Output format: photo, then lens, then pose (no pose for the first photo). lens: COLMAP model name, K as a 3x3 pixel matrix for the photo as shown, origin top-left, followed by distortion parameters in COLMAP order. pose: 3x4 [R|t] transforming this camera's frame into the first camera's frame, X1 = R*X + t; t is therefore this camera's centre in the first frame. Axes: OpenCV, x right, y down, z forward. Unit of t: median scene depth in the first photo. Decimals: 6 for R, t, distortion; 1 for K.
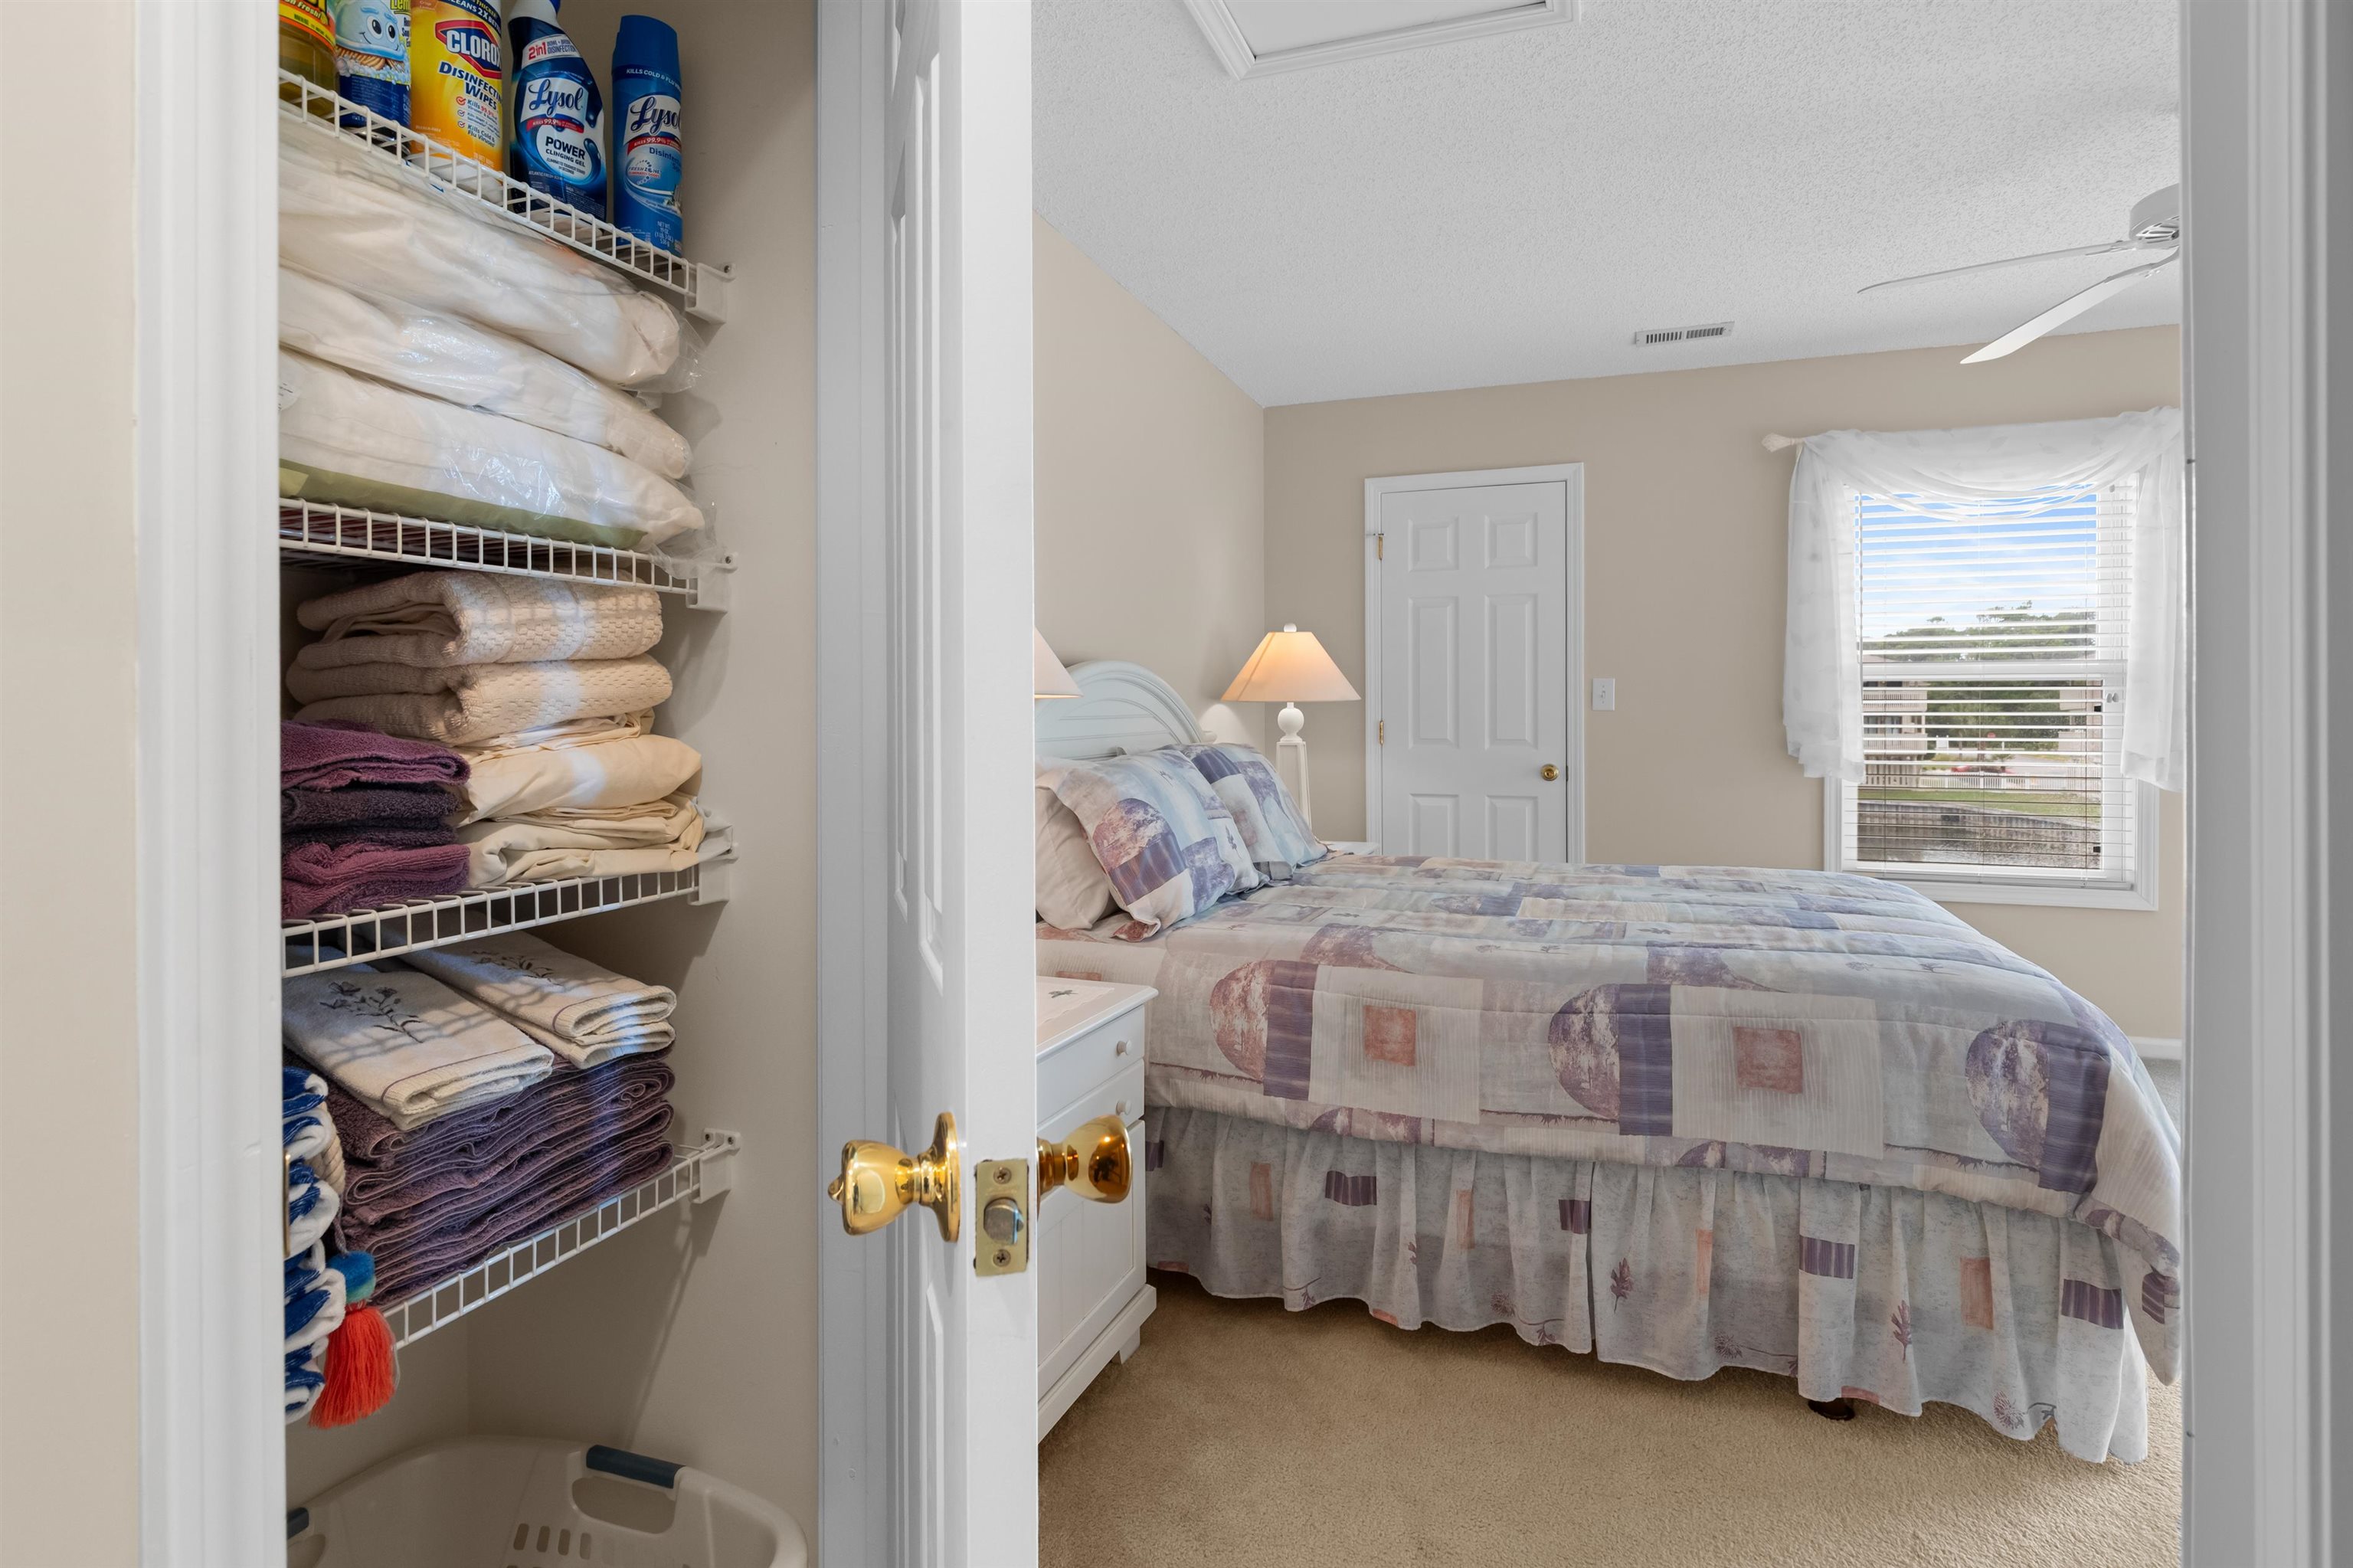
lens RADIAL K [[1149.8, 0, 1179.9], [0, 1149.8, 710.7], [0, 0, 1]] dist [-0.001819, -0.002234]
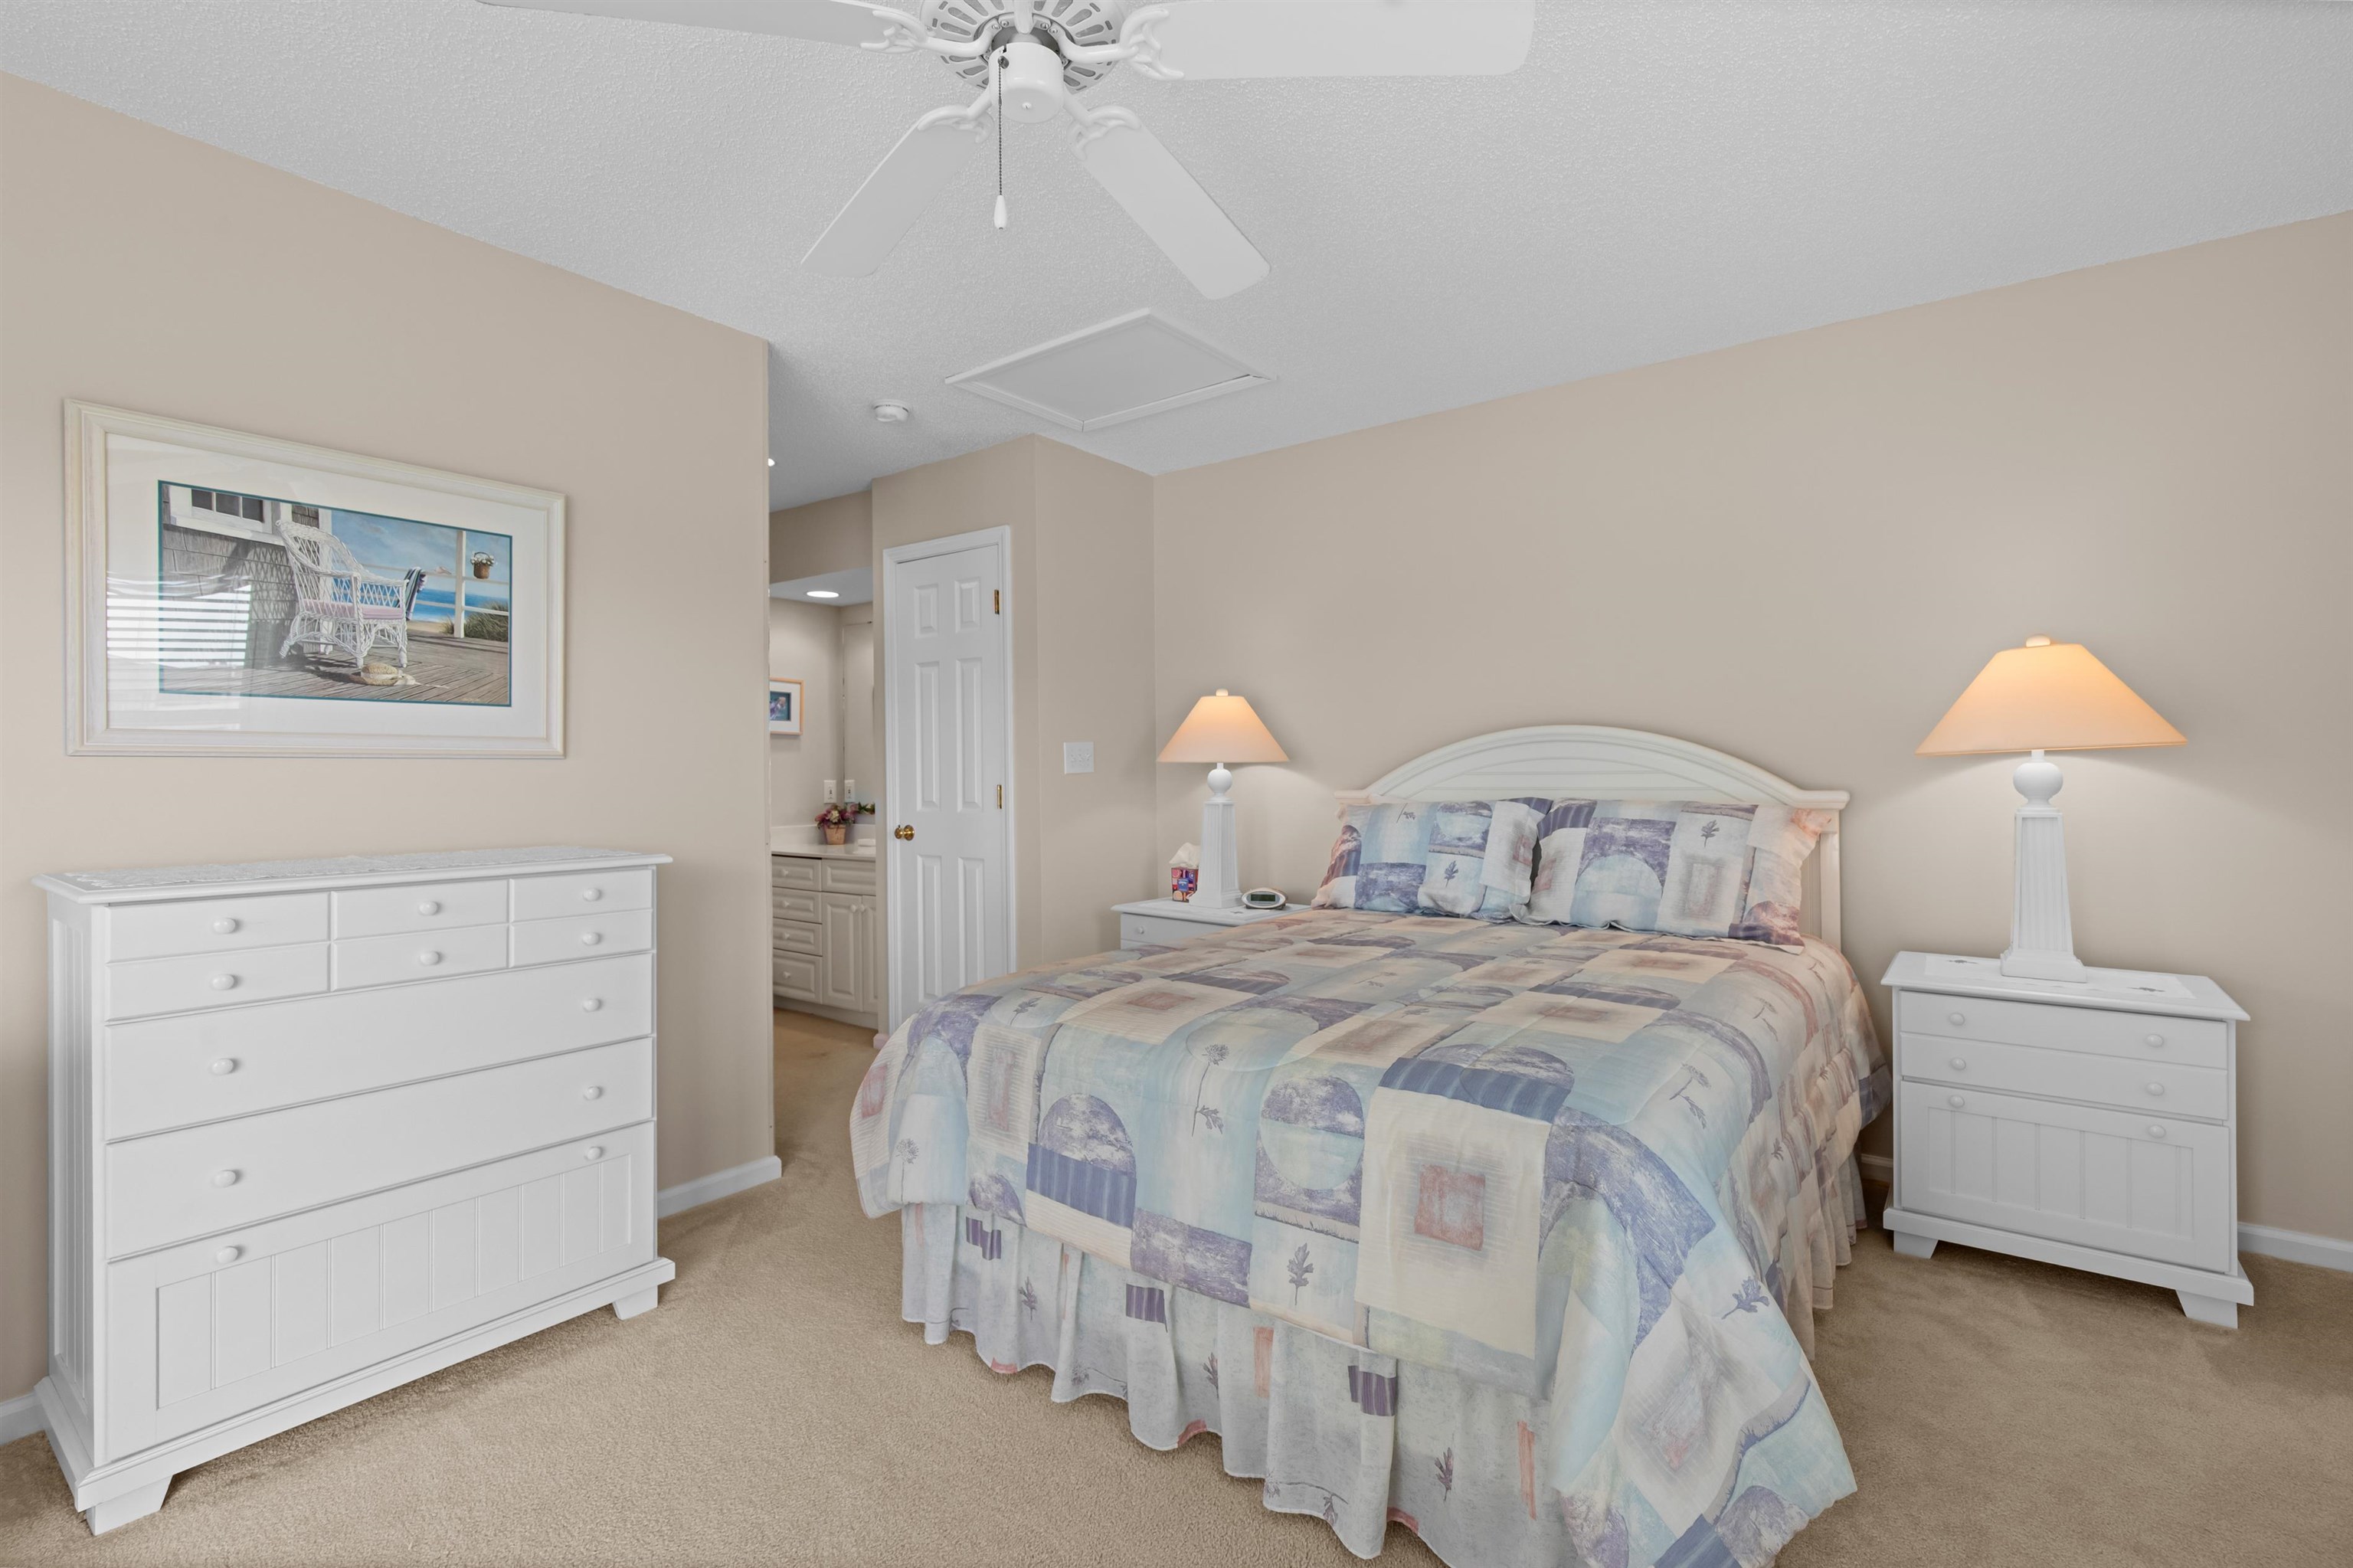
lens RADIAL K [[1050.1, 0, 1205.4], [0, 1050.1, 778.9], [0, 0, 1]] dist [0.000110, -0.000225]
pose [[-0.250375, 0.014886, -0.968034, 1.631660], [0.006266, 0.999886, 0.013755, -0.009413], [0.968129, -0.002621, -0.250440, 1.373180]]
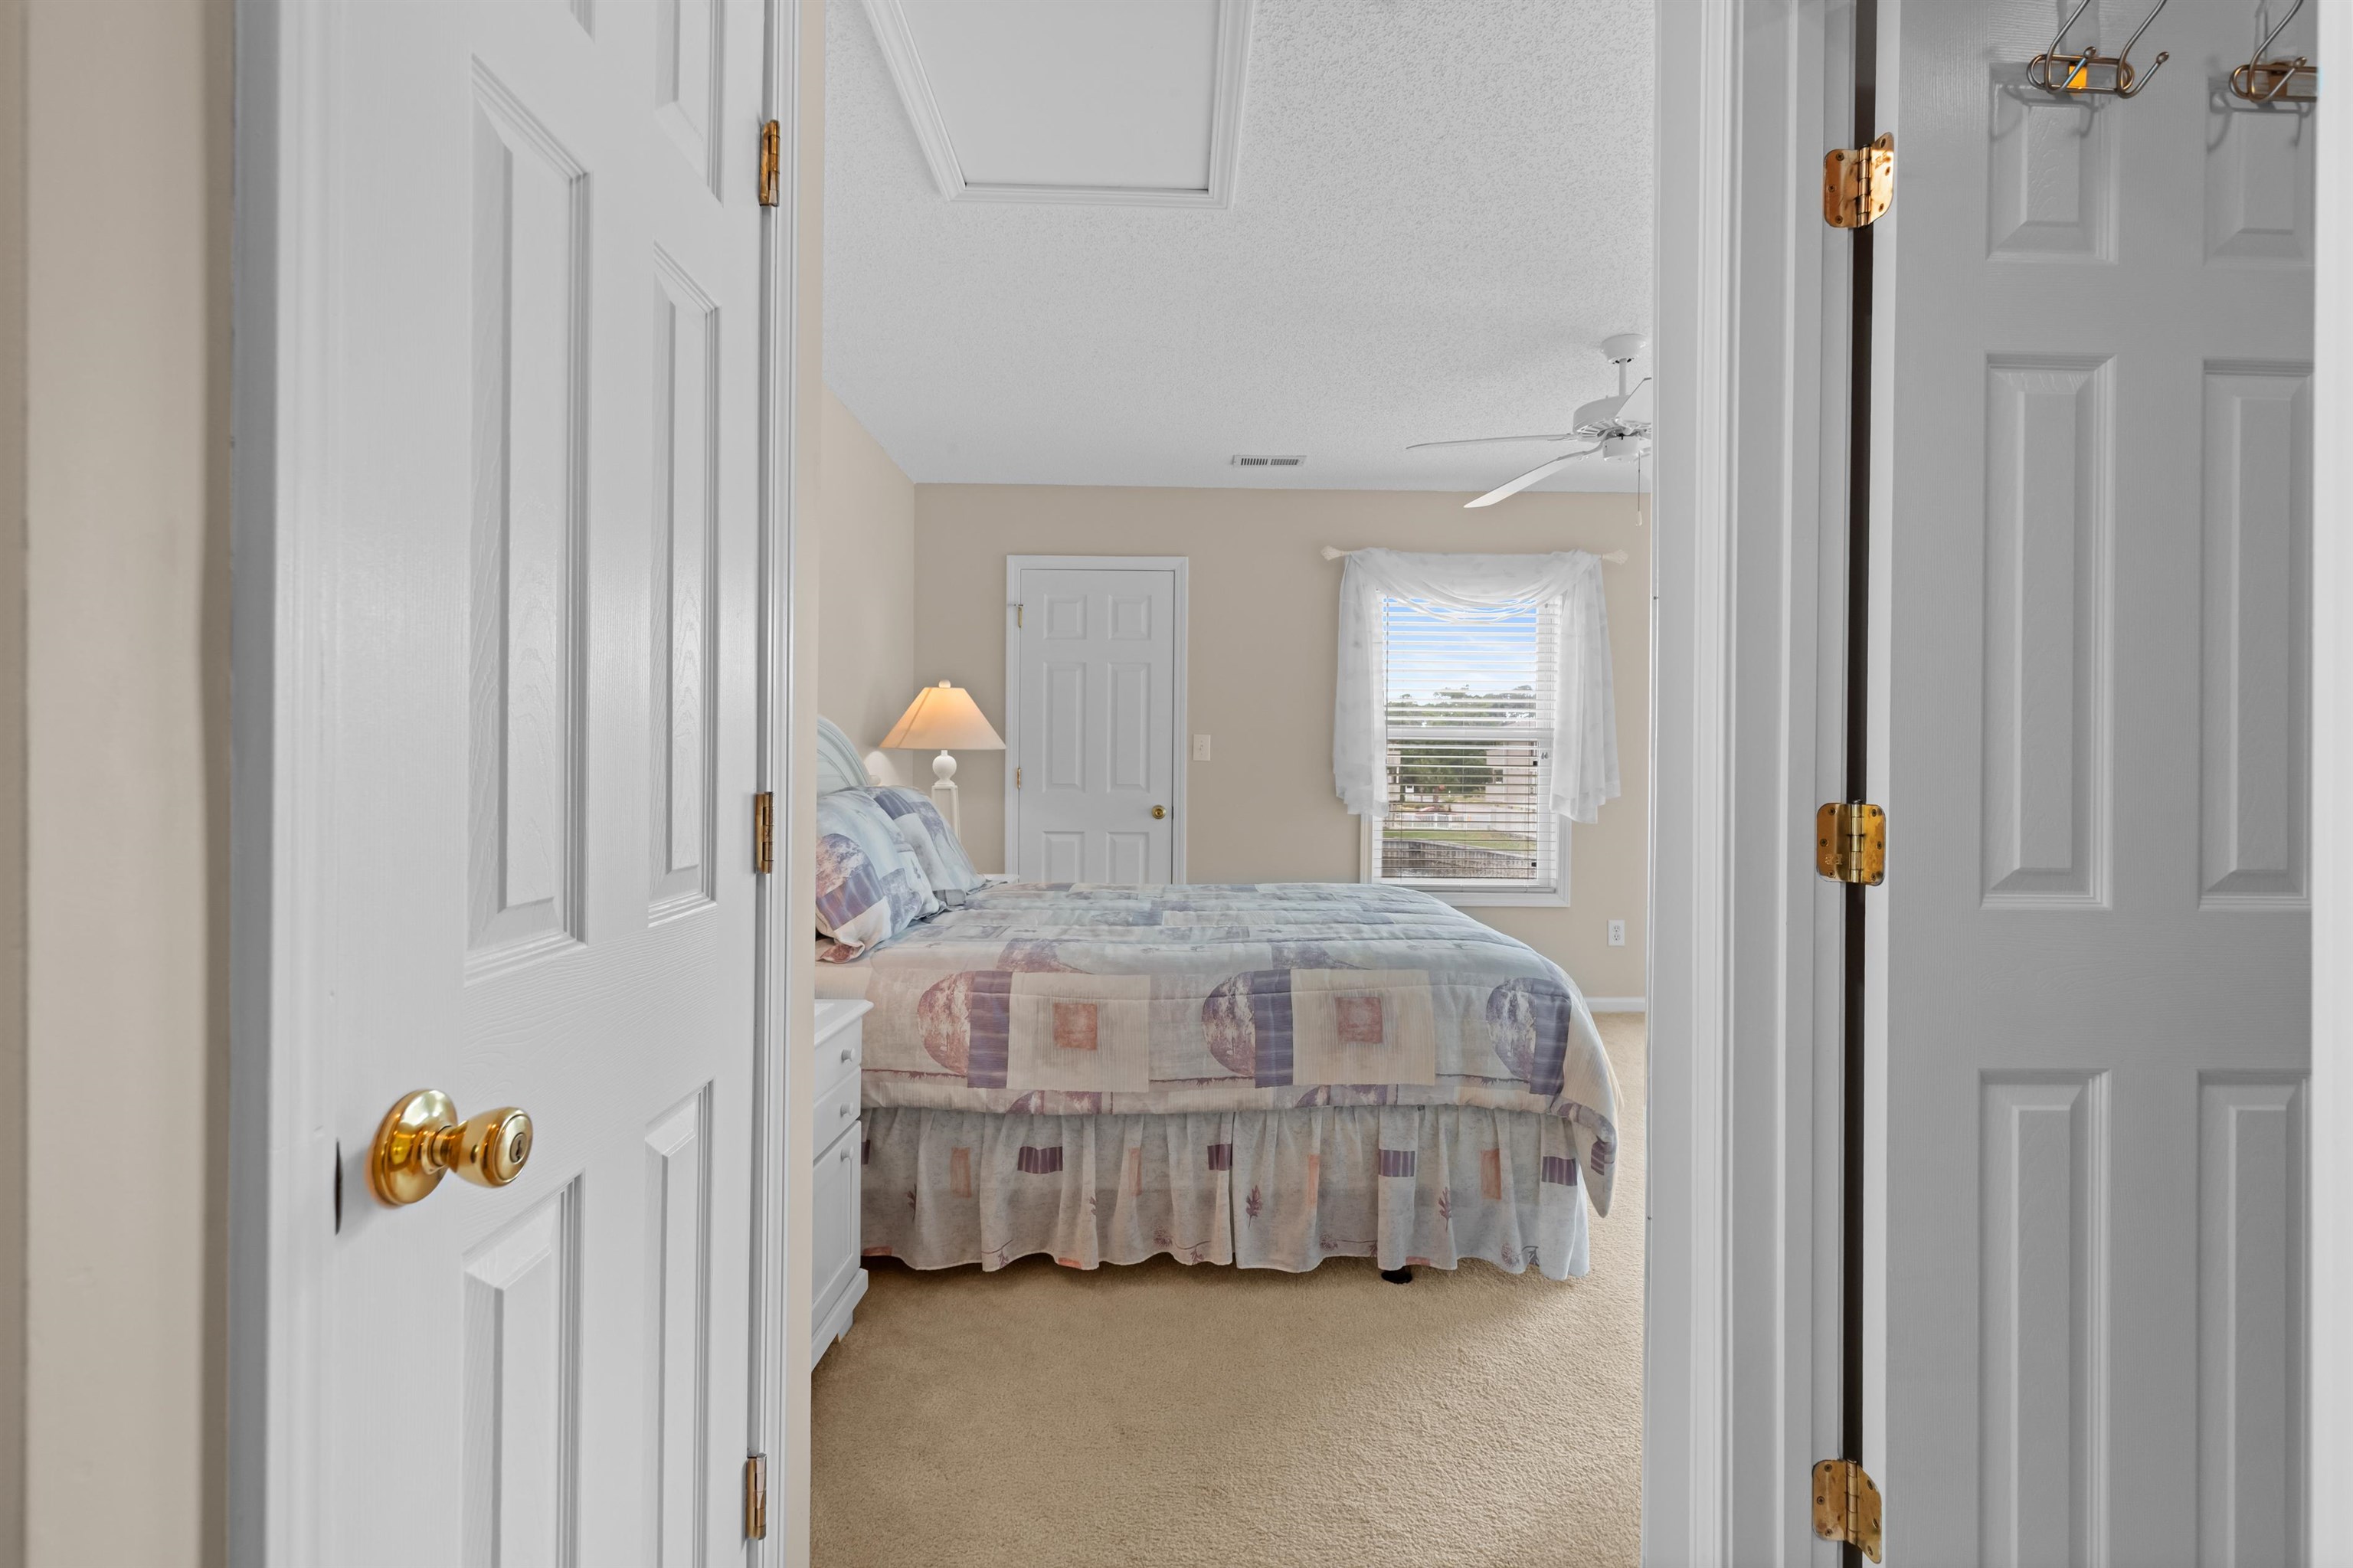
lens RADIAL K [[1038.9, 0, 1166.4], [0, 1038.9, 765.4], [0, 0, 1]] dist [0.009315, -0.000073]
pose [[0.937278, 0.009829, 0.348445, -0.107752], [-0.010767, 0.999942, 0.000756, 0.008413], [-0.348417, -0.004460, 0.937329, -0.046360]]
